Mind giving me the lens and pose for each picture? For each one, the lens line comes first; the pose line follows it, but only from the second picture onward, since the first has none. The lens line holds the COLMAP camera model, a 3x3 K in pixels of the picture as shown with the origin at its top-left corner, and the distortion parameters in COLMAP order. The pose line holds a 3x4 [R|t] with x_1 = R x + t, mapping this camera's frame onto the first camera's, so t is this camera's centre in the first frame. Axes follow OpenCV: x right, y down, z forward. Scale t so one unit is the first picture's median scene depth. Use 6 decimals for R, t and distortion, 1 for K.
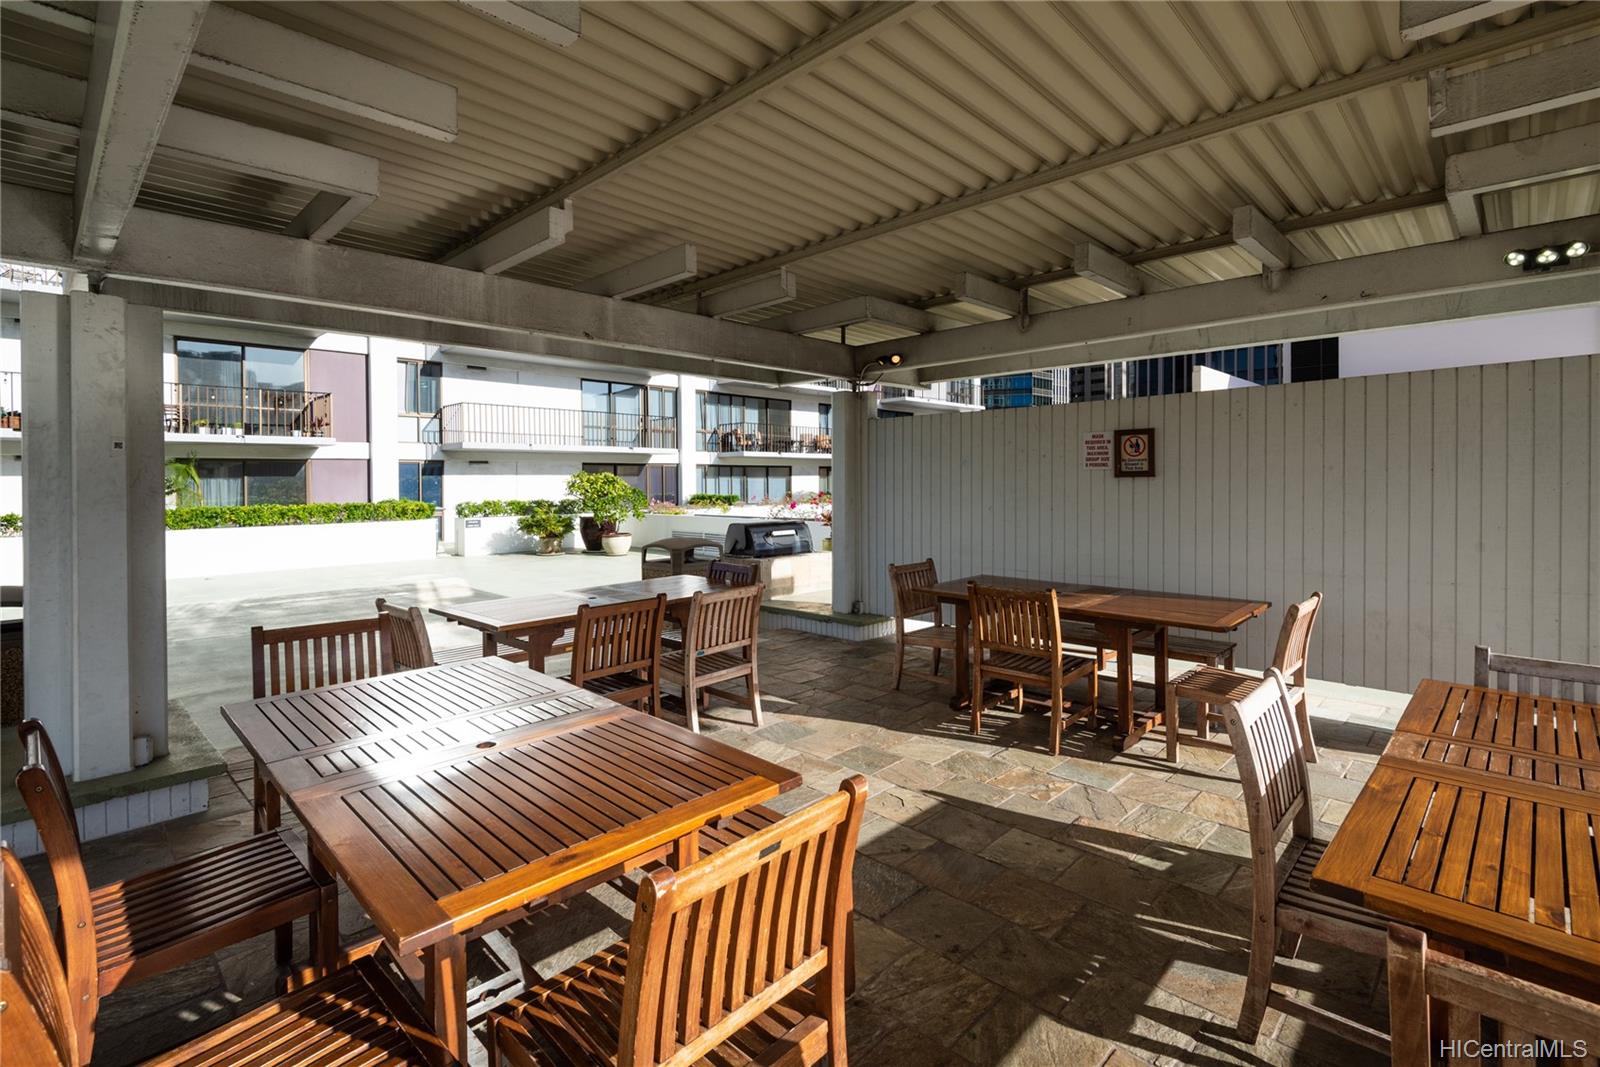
lens RADIAL K [[747.0, 0, 801.3], [0, 747.0, 496.8], [0, 0, 1]] dist [0.027338, -0.023116]
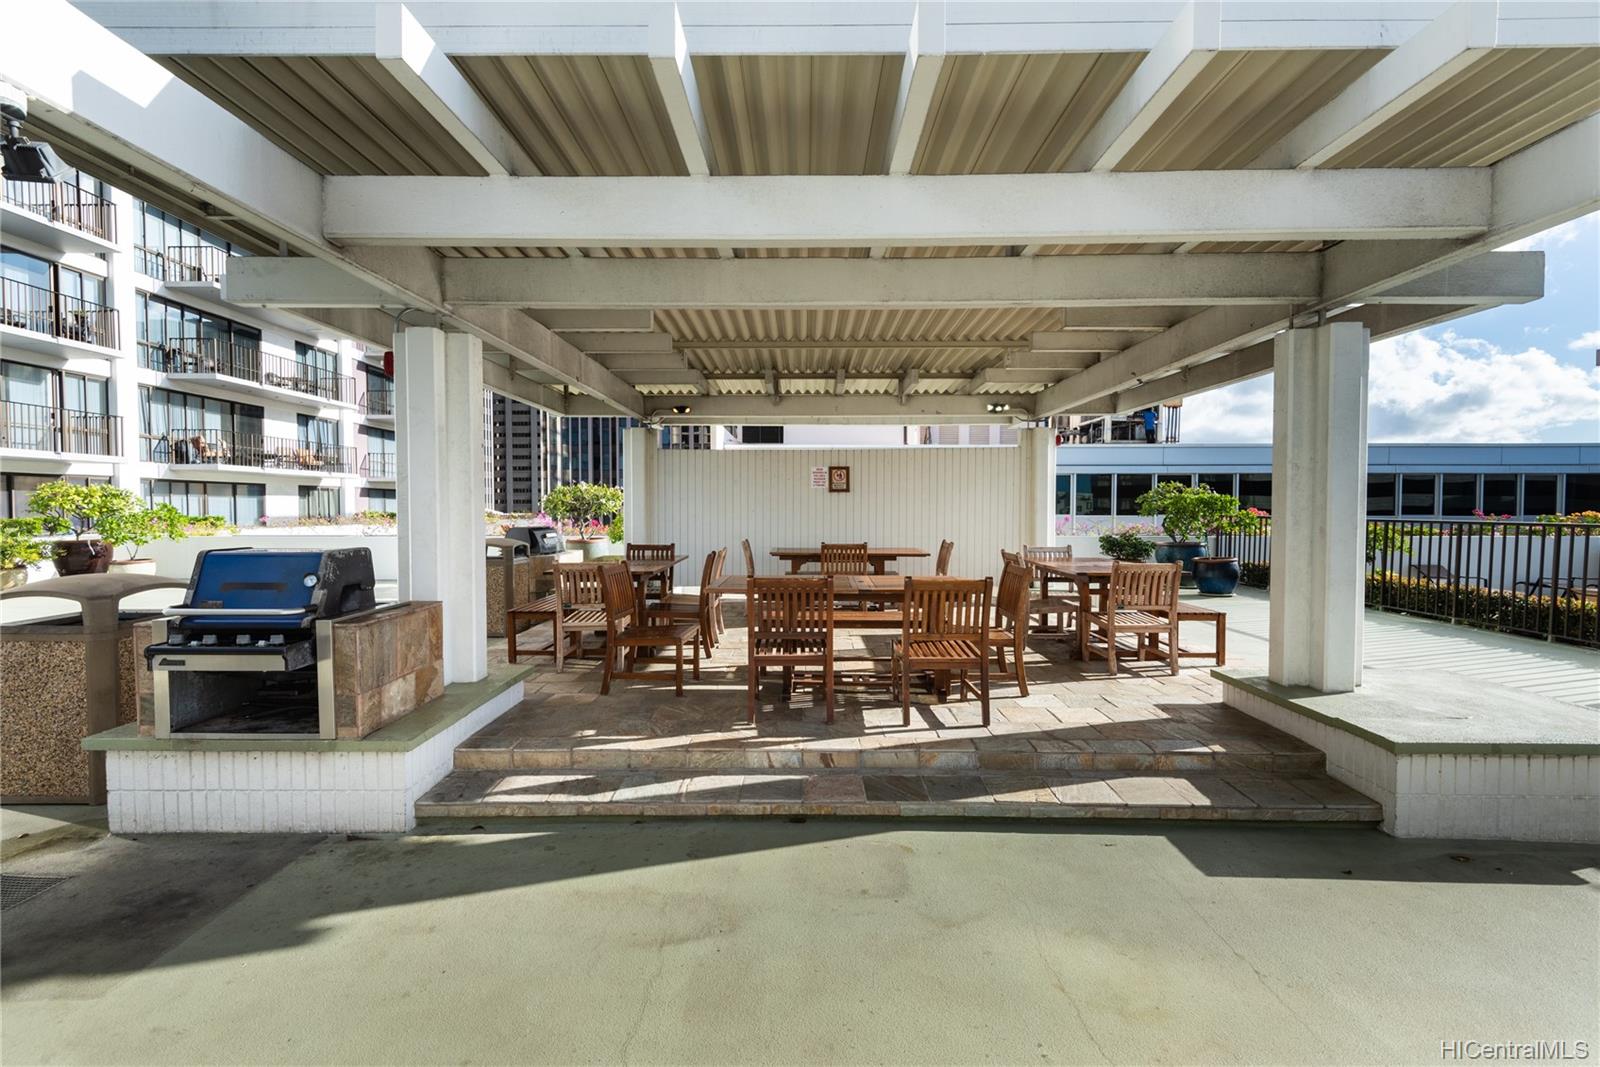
lens RADIAL K [[749.1, 0, 801.5], [0, 749.1, 542.9], [0, 0, 1]] dist [0.029649, -0.024220]
pose [[0.716961, -0.022125, 0.696762, -0.193421], [0.007520, 0.999684, 0.024005, 0.011330], [-0.697073, -0.011971, 0.716900, -0.057861]]
